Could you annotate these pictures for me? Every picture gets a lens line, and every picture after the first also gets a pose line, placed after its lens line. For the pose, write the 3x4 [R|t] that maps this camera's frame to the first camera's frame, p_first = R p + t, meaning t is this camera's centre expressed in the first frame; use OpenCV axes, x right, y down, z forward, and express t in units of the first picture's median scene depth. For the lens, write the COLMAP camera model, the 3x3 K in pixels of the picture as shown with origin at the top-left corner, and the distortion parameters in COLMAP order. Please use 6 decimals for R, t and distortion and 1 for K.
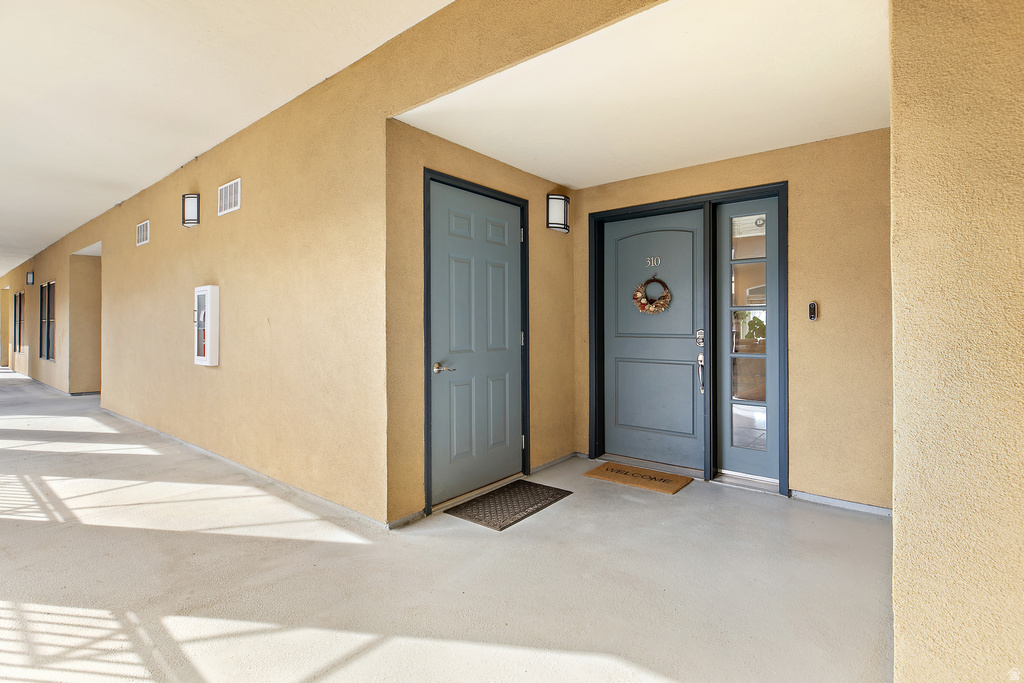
lens RADIAL K [[483.5, 0, 510.4], [0, 483.5, 337.7], [0, 0, 1]] dist [-0.006062, -0.000752]
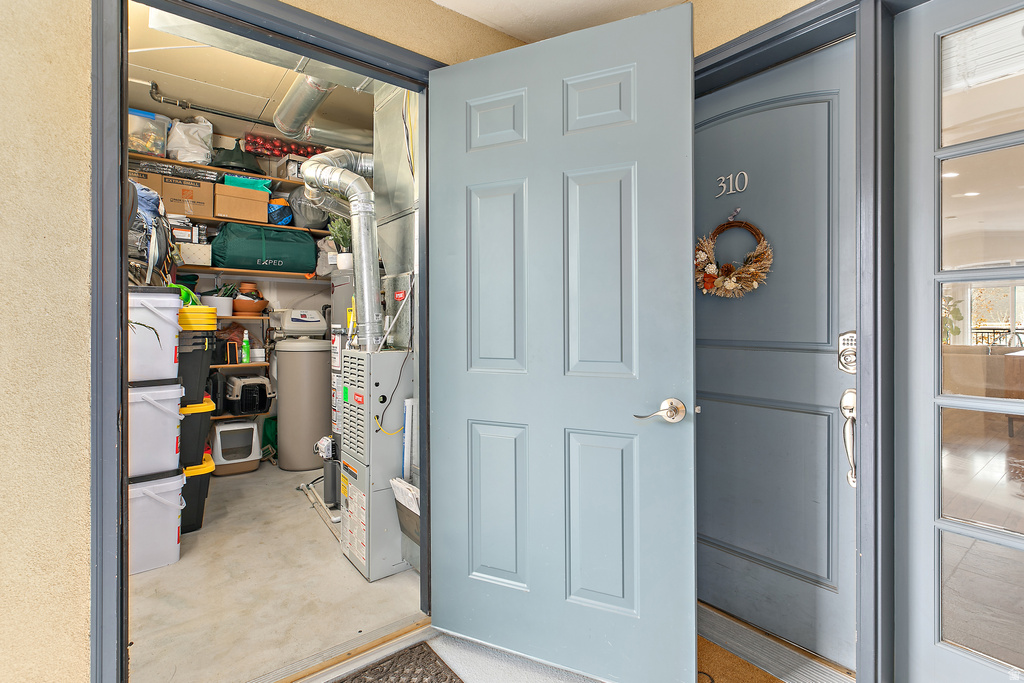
lens RADIAL K [[483.5, 0, 512.9], [0, 483.5, 331.9], [0, 0, 1]] dist [-0.006062, -0.000752]
pose [[0.969577, -0.001232, -0.244783, 0.211758], [0.001409, 0.999999, 0.000547, -0.016780], [0.244782, -0.000875, 0.969578, 0.519553]]
